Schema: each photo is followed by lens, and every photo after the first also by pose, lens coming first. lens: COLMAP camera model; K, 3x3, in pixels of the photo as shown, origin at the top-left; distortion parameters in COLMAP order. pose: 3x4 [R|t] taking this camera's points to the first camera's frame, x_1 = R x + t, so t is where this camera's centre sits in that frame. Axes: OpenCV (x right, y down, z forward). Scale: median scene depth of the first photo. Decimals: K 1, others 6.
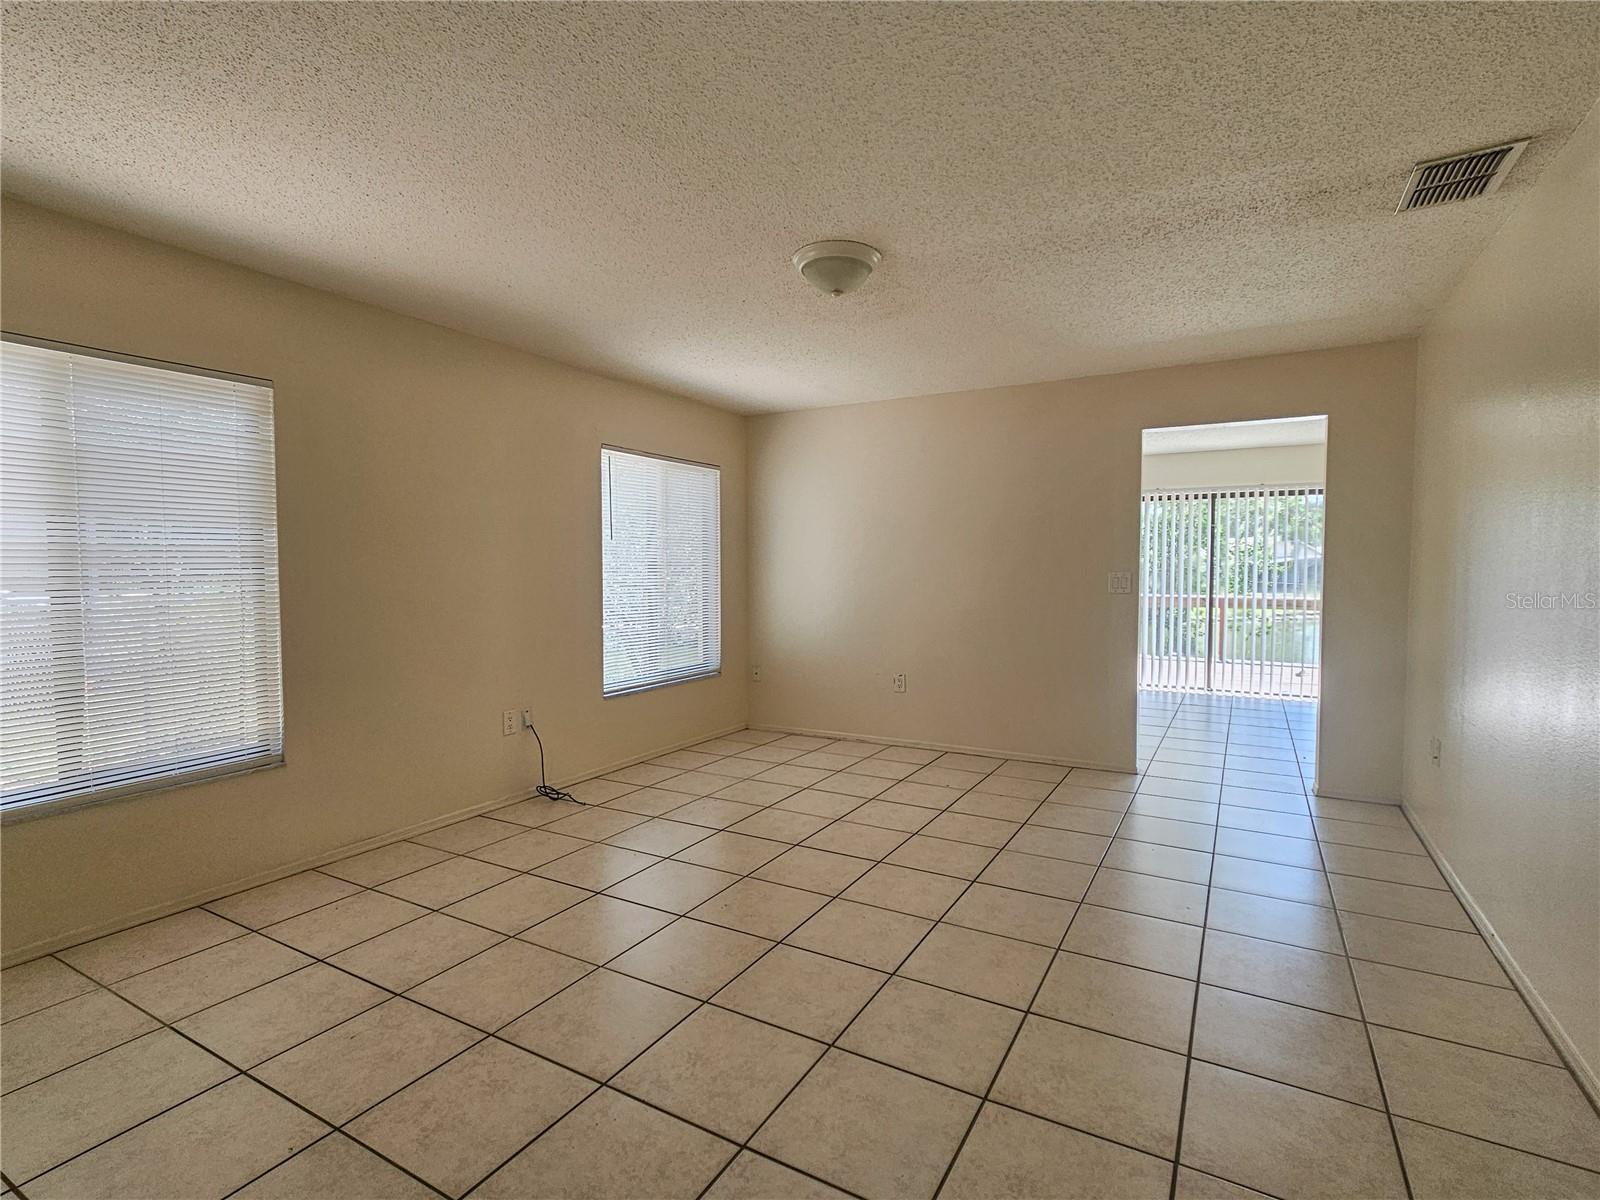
lens RADIAL K [[803.2, 0, 802.2], [0, 803.2, 607.8], [0, 0, 1]] dist [-0.000890, -0.000557]
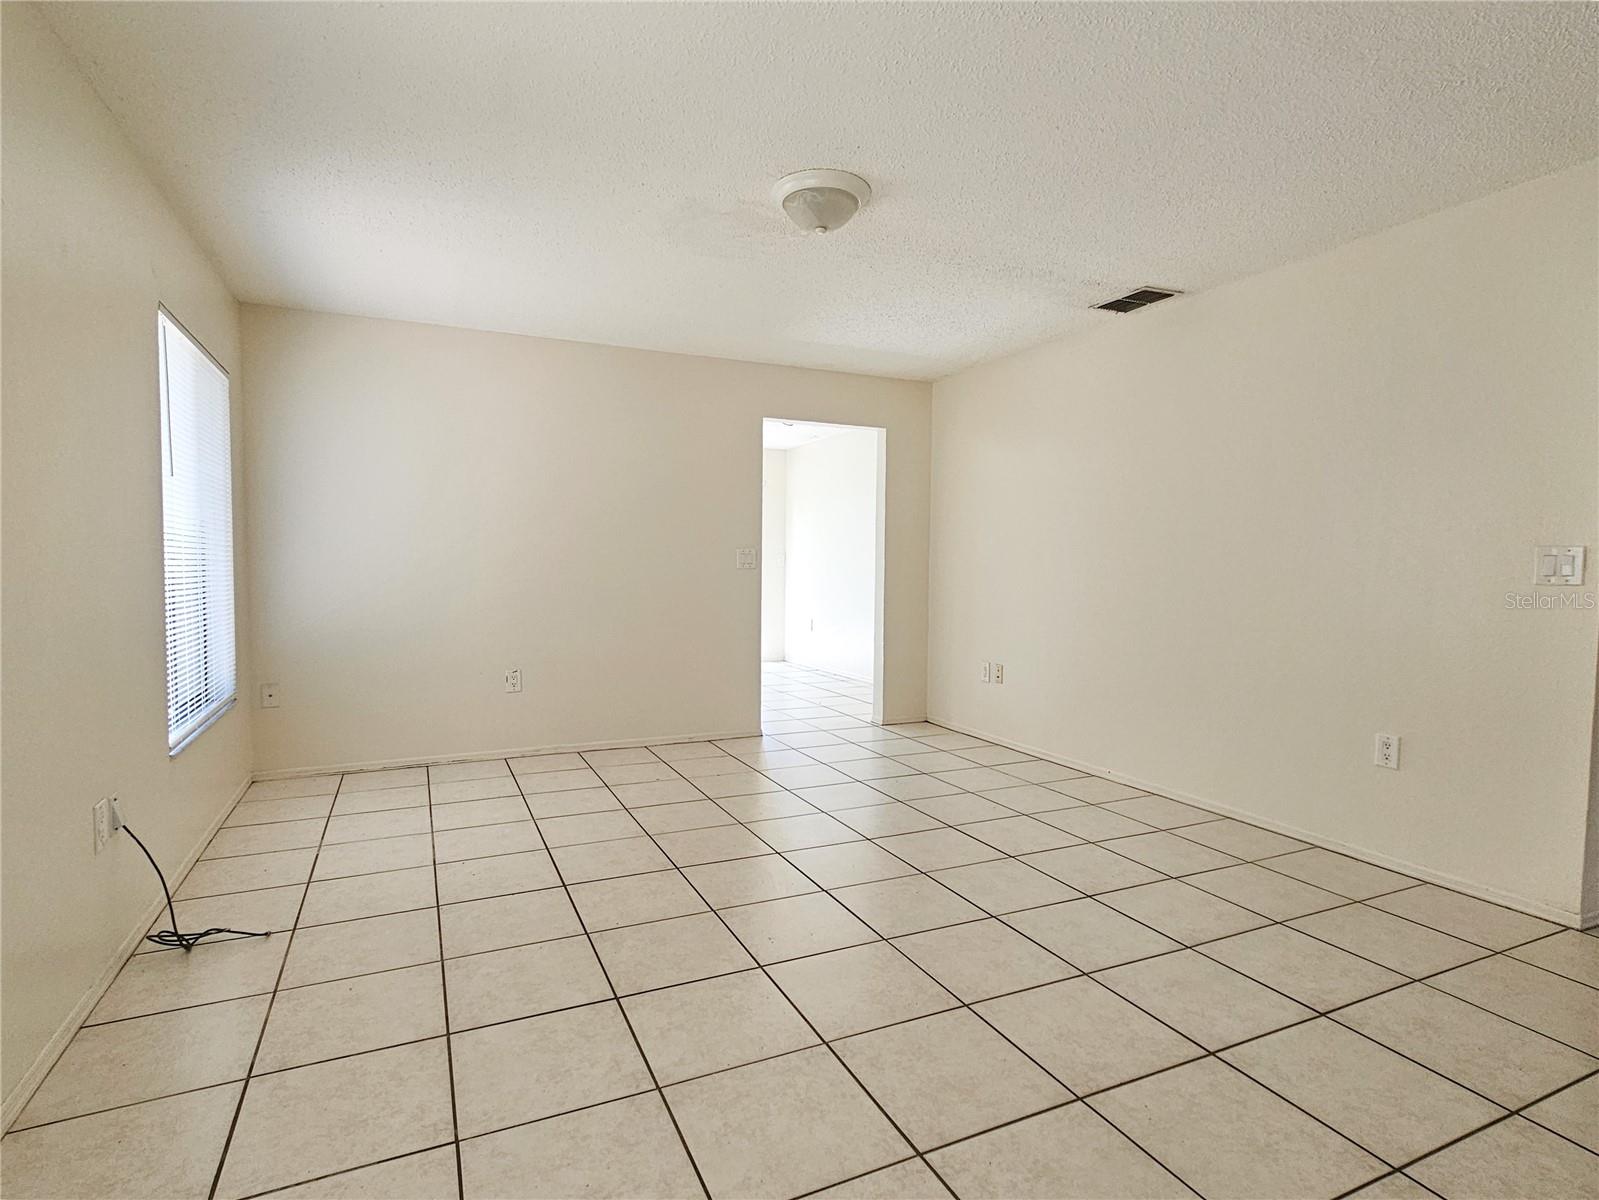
lens RADIAL K [[802.7, 0, 802.5], [0, 802.7, 610.3], [0, 0, 1]] dist [-0.000890, -0.000557]
pose [[0.620204, -0.044128, 0.783199, -0.404328], [0.030861, 0.999016, 0.031850, 0.001890], [-0.783834, 0.004416, 0.620955, 0.272340]]
